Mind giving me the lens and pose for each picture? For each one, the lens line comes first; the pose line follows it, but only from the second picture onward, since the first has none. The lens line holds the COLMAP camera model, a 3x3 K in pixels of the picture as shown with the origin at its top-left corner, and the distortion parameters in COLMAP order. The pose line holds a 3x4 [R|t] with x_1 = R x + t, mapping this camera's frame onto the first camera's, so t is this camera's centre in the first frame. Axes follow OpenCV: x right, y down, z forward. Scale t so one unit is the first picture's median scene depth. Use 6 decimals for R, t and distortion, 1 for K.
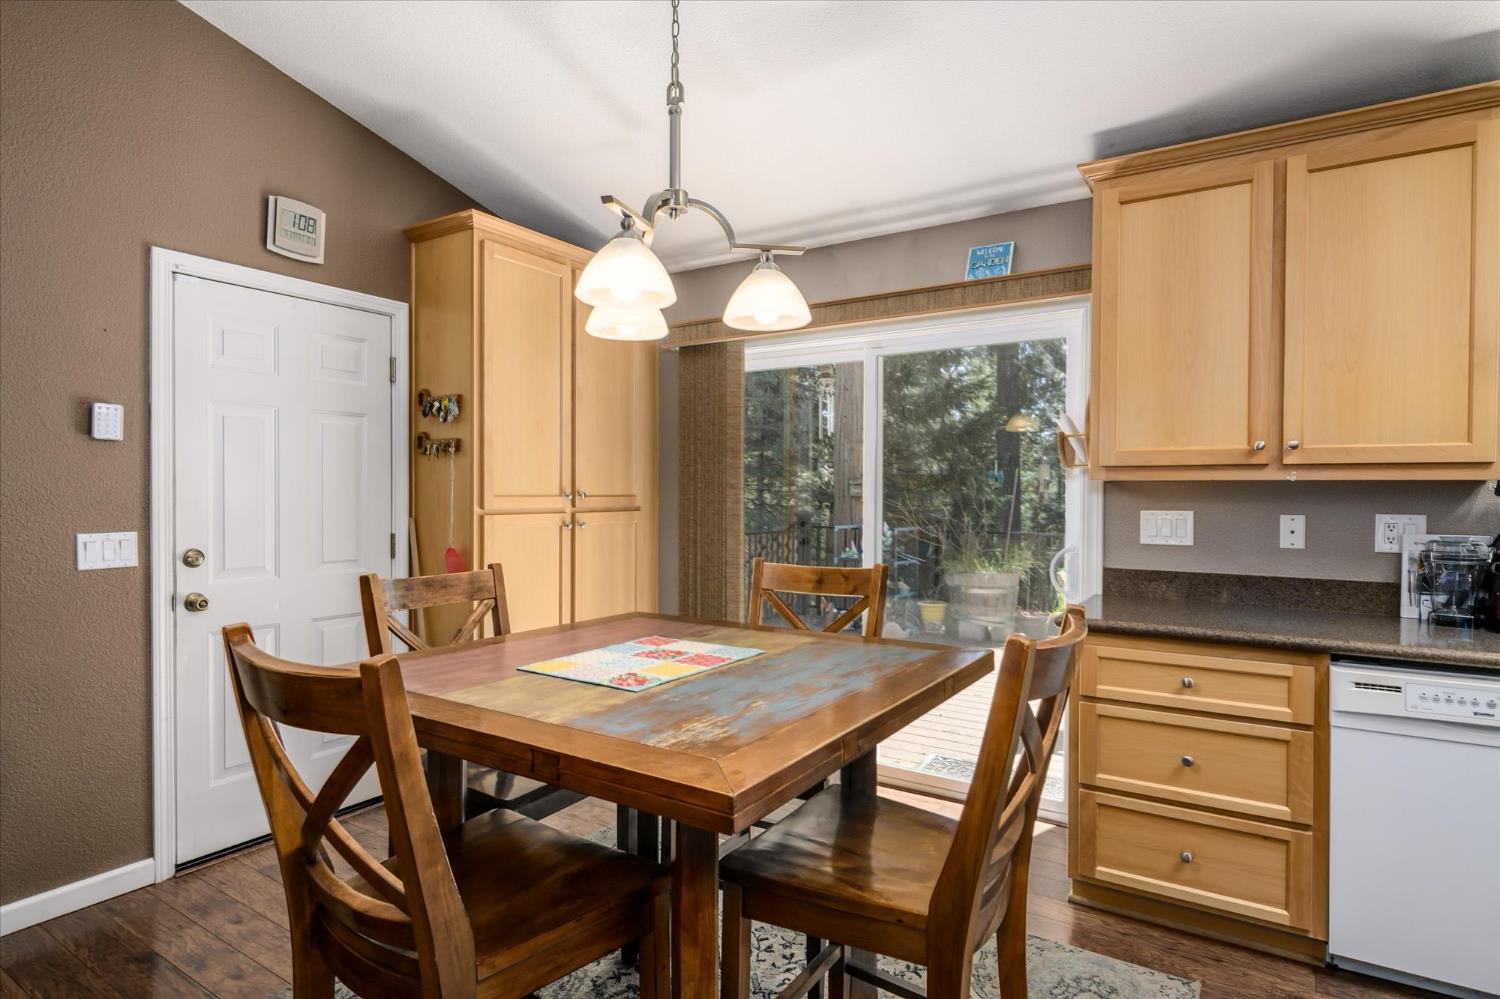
lens RADIAL K [[810.6, 0, 736.6], [0, 810.6, 513.2], [0, 0, 1]] dist [-0.005609, -0.000100]
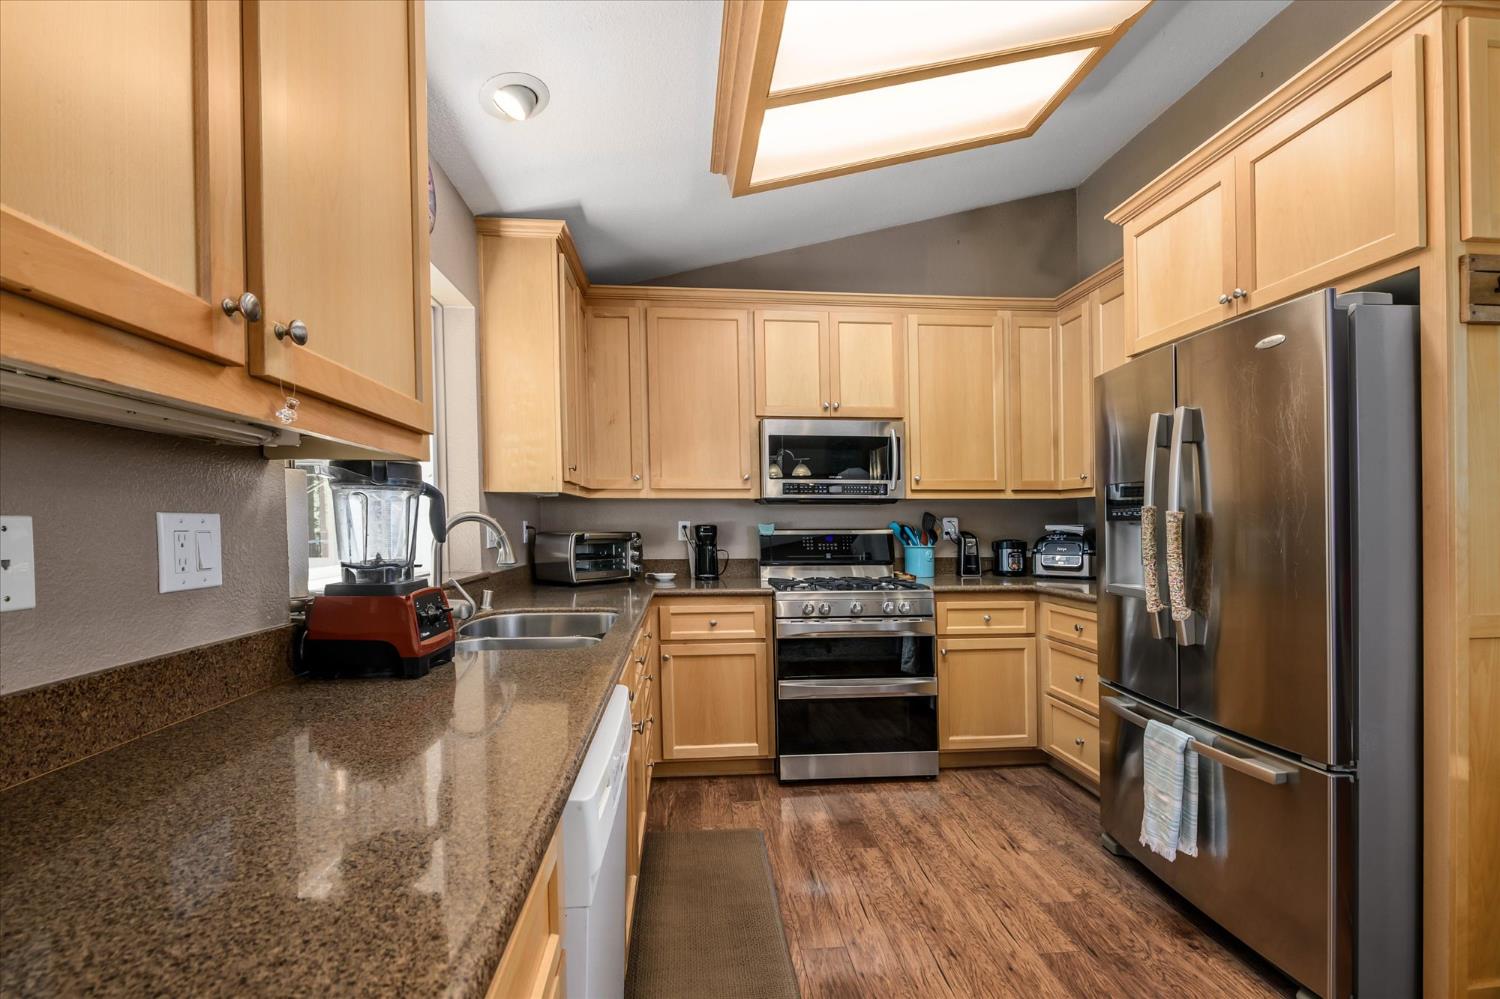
lens RADIAL K [[628.3, 0, 731.8], [0, 628.3, 525.6], [0, 0, 1]] dist [-0.004983, -0.000481]
pose [[-0.613464, -0.008575, 0.789676, 0.318431], [0.018549, 0.999509, 0.025263, 0.006633], [-0.789505, 0.030146, -0.613003, 1.026620]]
